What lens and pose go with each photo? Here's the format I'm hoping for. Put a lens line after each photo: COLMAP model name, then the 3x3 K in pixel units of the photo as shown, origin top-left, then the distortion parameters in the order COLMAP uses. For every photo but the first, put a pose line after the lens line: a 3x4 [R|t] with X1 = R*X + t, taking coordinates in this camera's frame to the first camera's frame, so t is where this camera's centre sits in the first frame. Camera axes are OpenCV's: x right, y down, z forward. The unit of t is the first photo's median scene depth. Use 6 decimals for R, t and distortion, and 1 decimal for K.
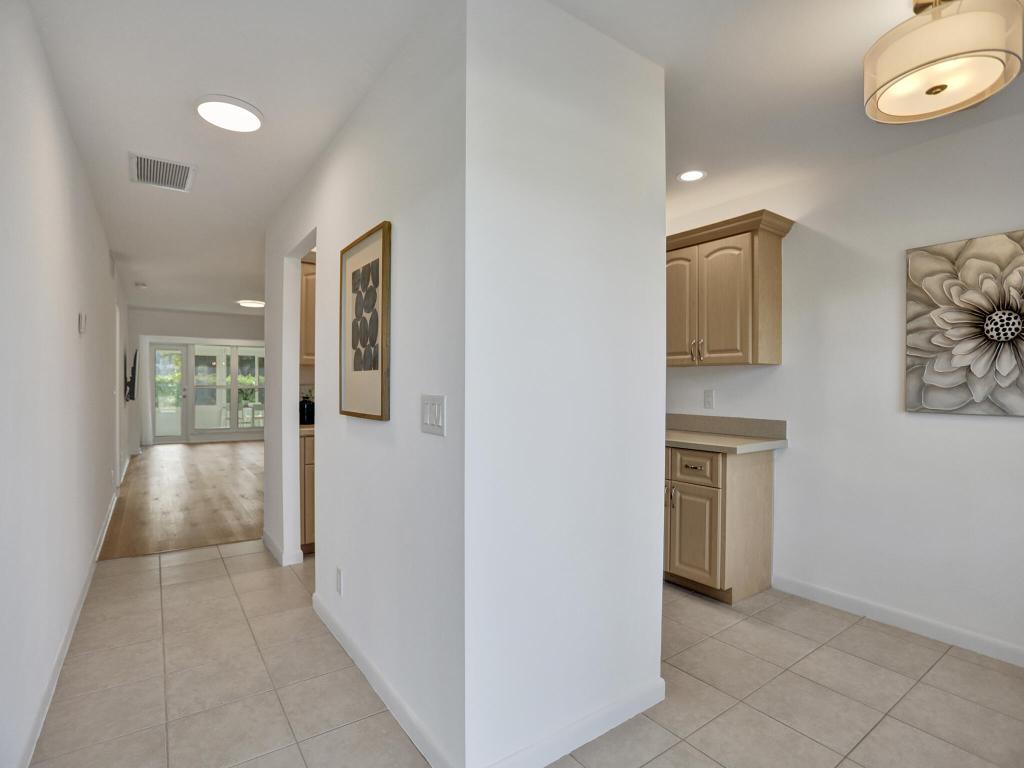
lens RADIAL K [[511.4, 0, 507.6], [0, 511.4, 381.3], [0, 0, 1]] dist [-0.063176, 0.028625]
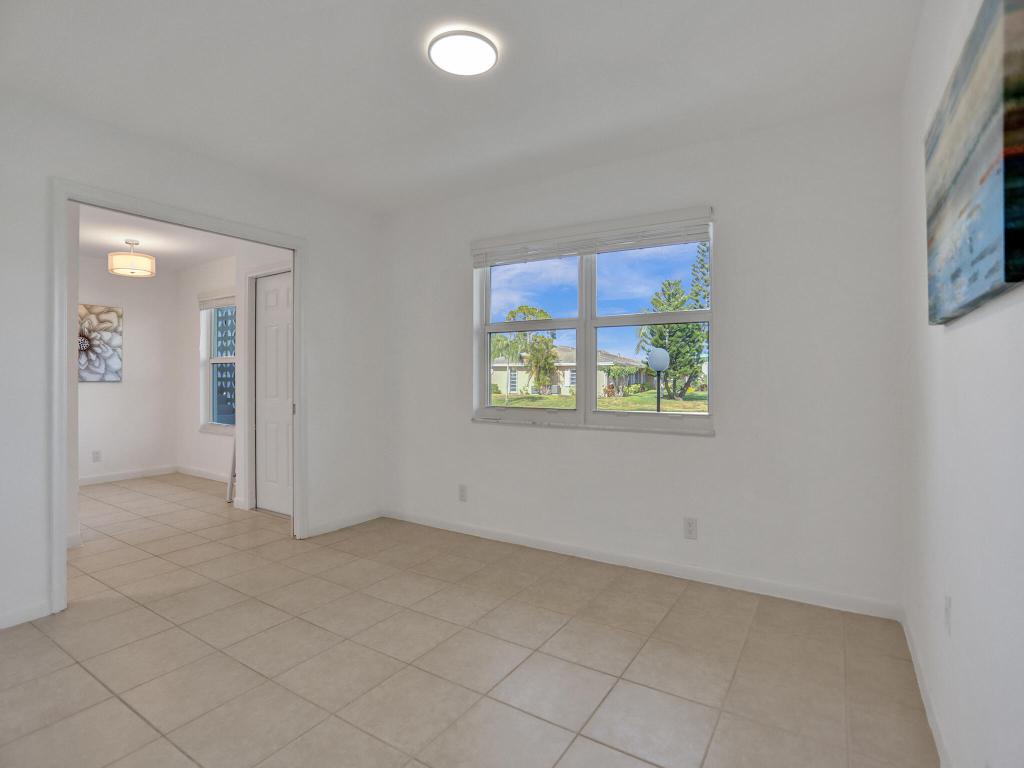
lens RADIAL K [[511.4, 0, 507.6], [0, 511.4, 381.3], [0, 0, 1]] dist [-0.063176, 0.028625]
pose [[-0.370438, -0.021649, 0.928605, -1.862498], [-0.007777, 0.999766, 0.020206, 0.004642], [-0.928825, 0.000263, -0.370519, -0.014037]]
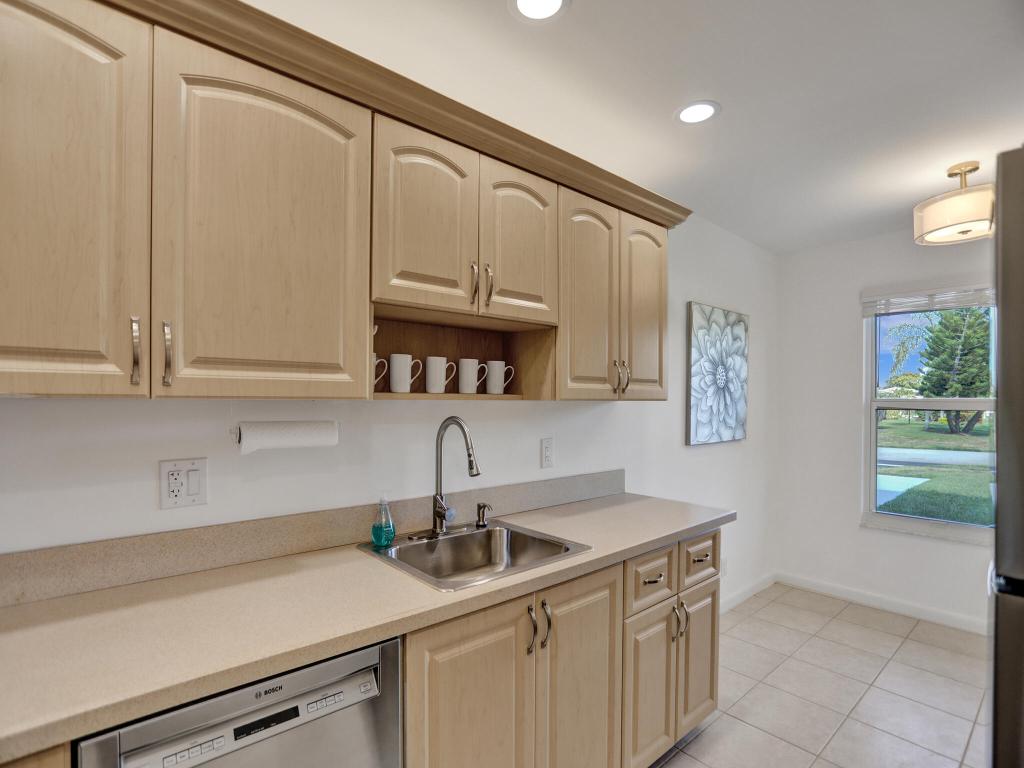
lens RADIAL K [[522.0, 0, 511.5], [0, 522.0, 404.1], [0, 0, 1]] dist [-0.002164, -0.000095]
pose [[-0.117215, -0.013083, 0.993020, -0.356274], [-0.003708, 0.999912, 0.012736, -0.049270], [-0.993100, -0.002189, -0.117253, 1.670019]]
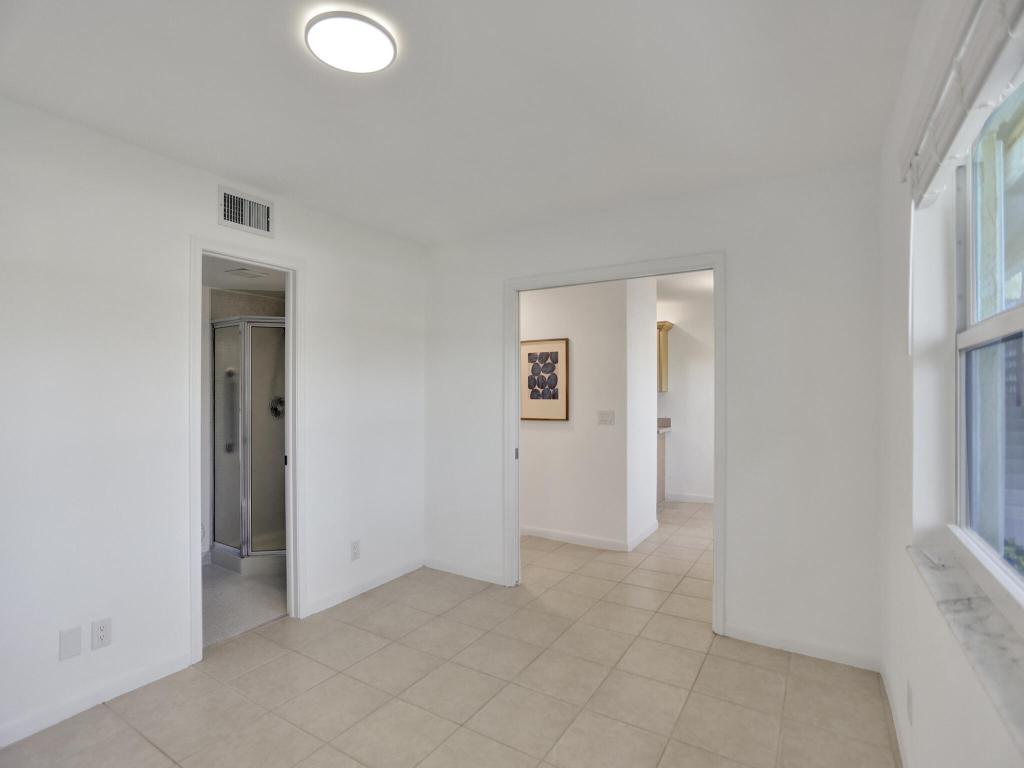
lens RADIAL K [[515.9, 0, 512.0], [0, 515.9, 384.0], [0, 0, 1]] dist [-0.064853, 0.030262]
pose [[0.918271, -0.001166, 0.395952, -1.148810], [0.004041, 0.999971, -0.006427, -0.065803], [-0.395933, 0.007501, 0.918249, -0.902955]]
